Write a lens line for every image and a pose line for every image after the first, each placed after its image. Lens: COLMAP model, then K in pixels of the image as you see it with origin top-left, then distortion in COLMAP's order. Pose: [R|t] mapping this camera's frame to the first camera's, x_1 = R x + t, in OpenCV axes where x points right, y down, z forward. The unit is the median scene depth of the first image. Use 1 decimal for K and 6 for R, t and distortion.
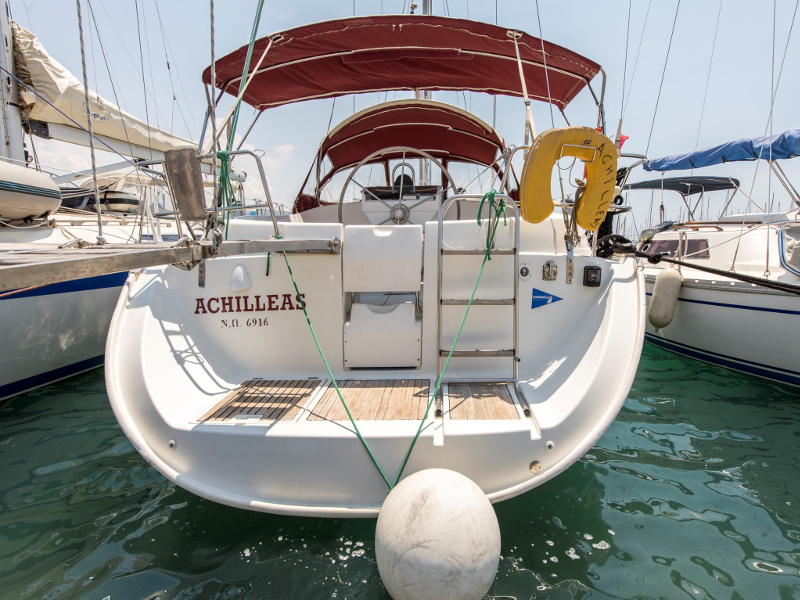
lens RADIAL K [[386.2, 0, 400.0], [0, 386.2, 300.0], [0, 0, 1]] dist [0.009461, -0.000083]
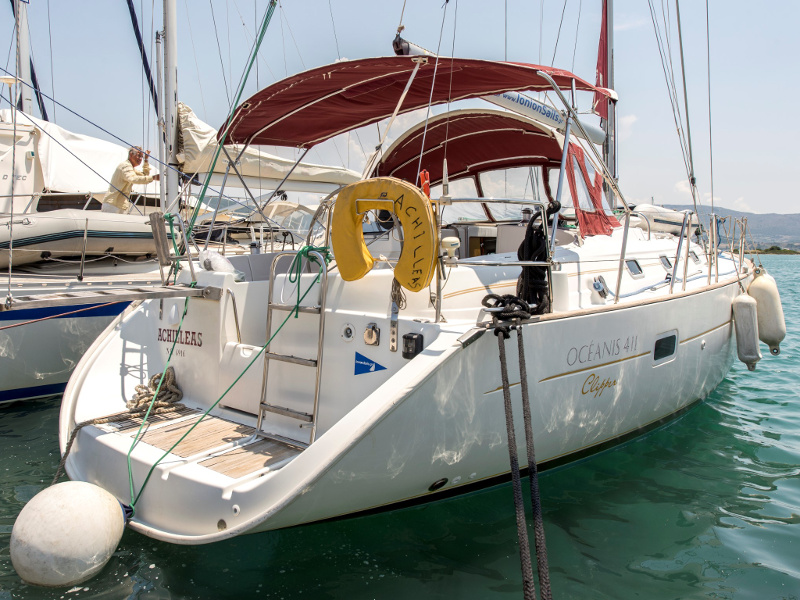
lens RADIAL K [[502.9, 0, 400.0], [0, 502.9, 300.0], [0, 0, 1]] dist [-0.004077, 0.000952]
pose [[0.827720, 0.060818, -0.557836, 0.995700], [-0.086419, 0.996065, -0.019633, -0.126563], [0.554447, 0.064459, 0.829719, 0.074313]]
